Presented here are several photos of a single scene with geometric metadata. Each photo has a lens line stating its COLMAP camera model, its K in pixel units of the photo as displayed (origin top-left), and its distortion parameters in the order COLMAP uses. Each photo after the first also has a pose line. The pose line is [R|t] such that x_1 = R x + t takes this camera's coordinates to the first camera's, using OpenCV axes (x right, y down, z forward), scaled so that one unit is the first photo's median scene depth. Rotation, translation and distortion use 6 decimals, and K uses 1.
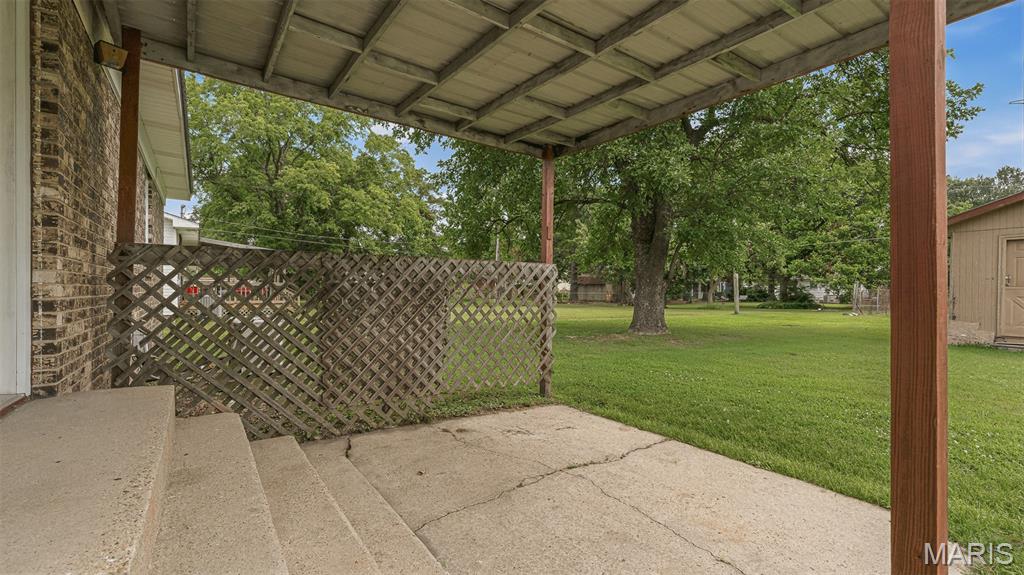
lens RADIAL K [[484.6, 0, 511.8], [0, 484.6, 287.8], [0, 0, 1]] dist [-0.002377, -0.000090]
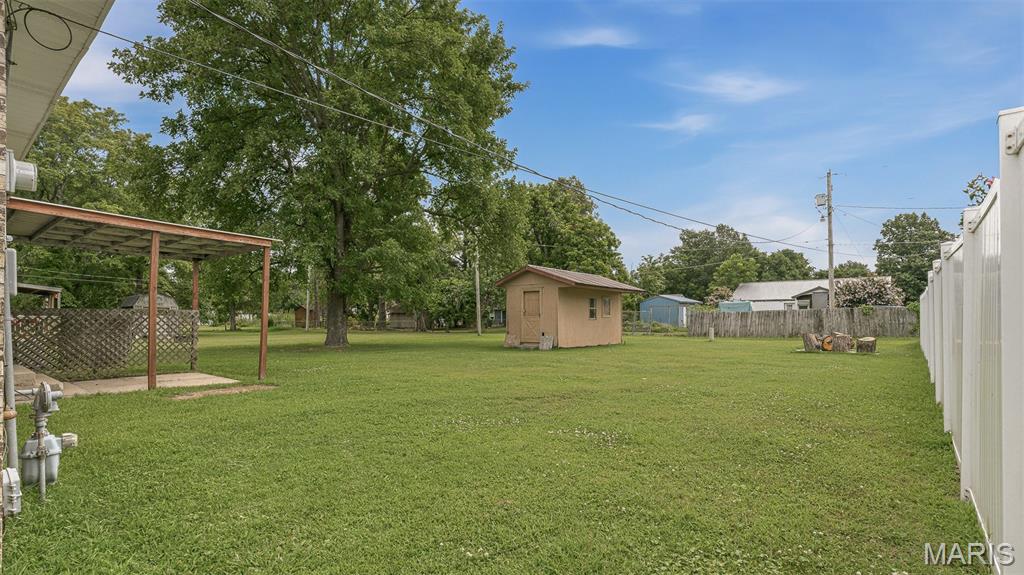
lens RADIAL K [[484.6, 0, 514.9], [0, 484.6, 311.3], [0, 0, 1]] dist [-0.002377, -0.000090]
pose [[0.953491, -0.009945, 0.301257, 0.538632], [0.013815, 0.999847, -0.010718, 0.000590], [-0.301104, 0.014382, 0.953483, -1.029564]]
